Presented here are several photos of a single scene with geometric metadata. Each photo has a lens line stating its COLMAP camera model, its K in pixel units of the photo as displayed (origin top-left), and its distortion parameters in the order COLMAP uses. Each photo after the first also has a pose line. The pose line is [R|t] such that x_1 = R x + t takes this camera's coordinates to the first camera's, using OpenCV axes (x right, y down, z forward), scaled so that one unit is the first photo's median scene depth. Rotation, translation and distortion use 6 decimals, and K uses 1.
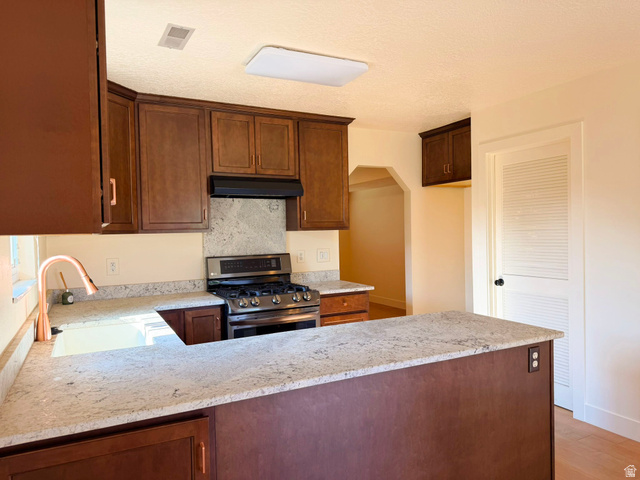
lens RADIAL K [[442.1, 0, 322.1], [0, 442.1, 243.6], [0, 0, 1]] dist [0.048411, -0.032328]
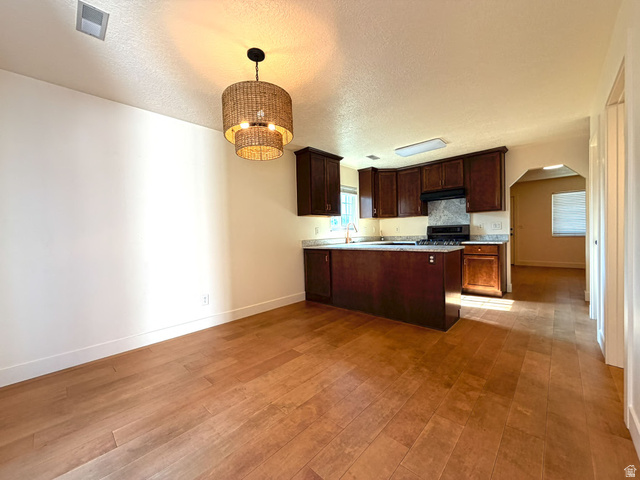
lens RADIAL K [[254.8, 0, 319.7], [0, 254.8, 240.1], [0, 0, 1]] dist [0.002061, 0.000729]
pose [[0.331536, 0.033914, -0.942833, 0.839173], [-0.004659, 0.999400, 0.034311, 0.059229], [0.943431, -0.006983, 0.331496, -0.015716]]
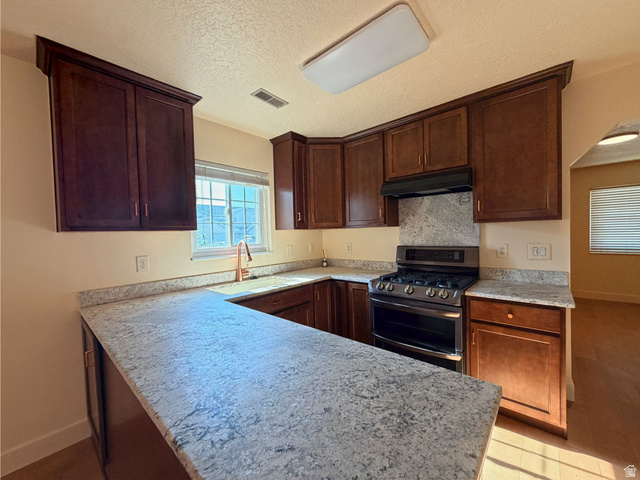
lens RADIAL K [[254.8, 0, 319.1], [0, 254.8, 238.3], [0, 0, 1]] dist [0.002061, 0.000729]
pose [[0.356731, 0.027823, -0.933793, 0.338086], [-0.007148, 0.999608, 0.027053, -0.009058], [0.934180, -0.002976, 0.356791, 0.513187]]
